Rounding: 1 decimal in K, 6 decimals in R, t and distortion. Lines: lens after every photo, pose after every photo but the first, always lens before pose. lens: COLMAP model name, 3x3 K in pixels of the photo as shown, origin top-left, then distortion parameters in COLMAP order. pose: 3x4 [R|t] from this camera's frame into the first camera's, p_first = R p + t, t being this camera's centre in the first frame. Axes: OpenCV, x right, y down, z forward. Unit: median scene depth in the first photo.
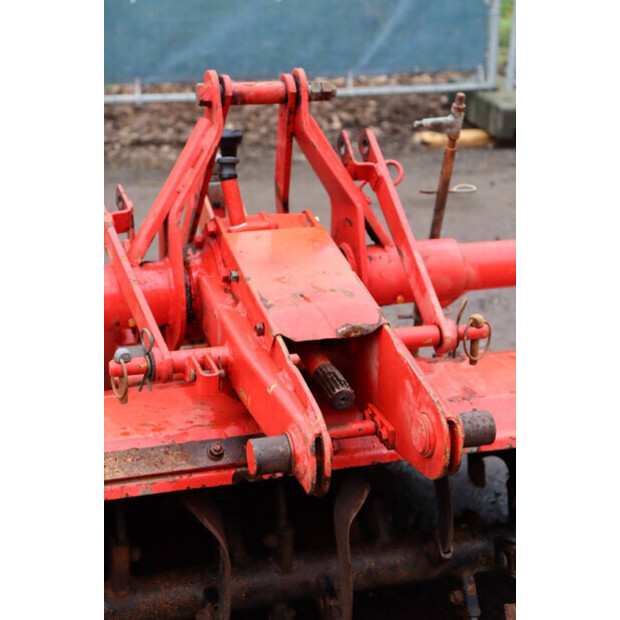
lens RADIAL K [[1148.1, 0, 310.0], [0, 1148.1, 310.0], [0, 0, 1]] dist [0.210615, 0.221520]
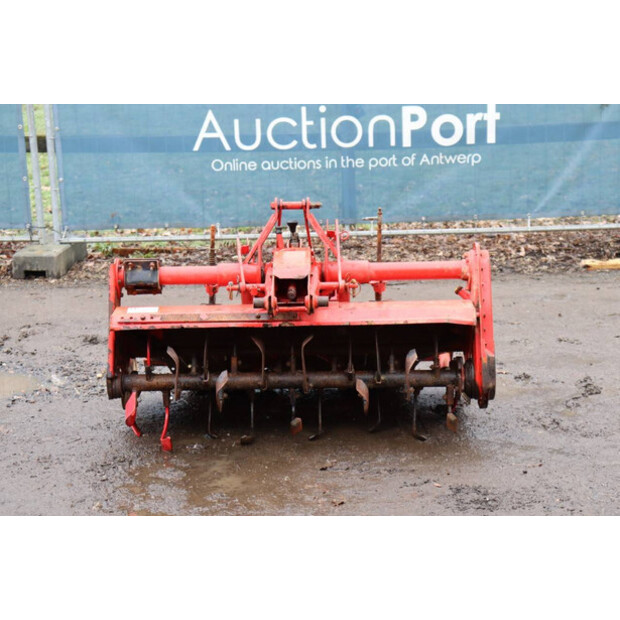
lens RADIAL K [[1434.6, 0, 310.0], [0, 1434.6, 310.0], [0, 0, 1]] dist [0.377222, 0.541715]
pose [[0.951571, 0.022943, -0.306572, 1.111398], [-0.069369, 0.987517, -0.141414, 0.577786], [0.299501, 0.155832, 0.941284, -2.332342]]
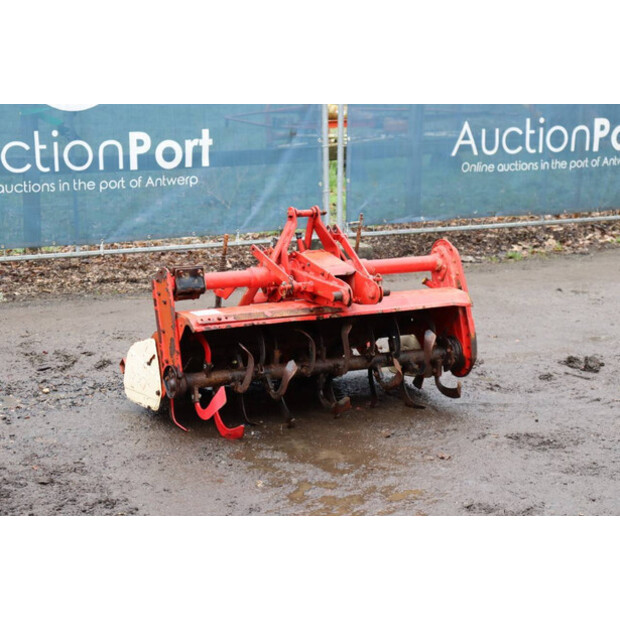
lens RADIAL K [[1434.6, 0, 310.0], [0, 1434.6, 310.0], [0, 0, 1]] dist [0.377222, 0.541715]
pose [[0.981061, -0.050124, 0.187101, -0.810509], [0.081399, 0.983193, -0.163418, 0.750005], [-0.175765, 0.175553, 0.968653, -2.897776]]
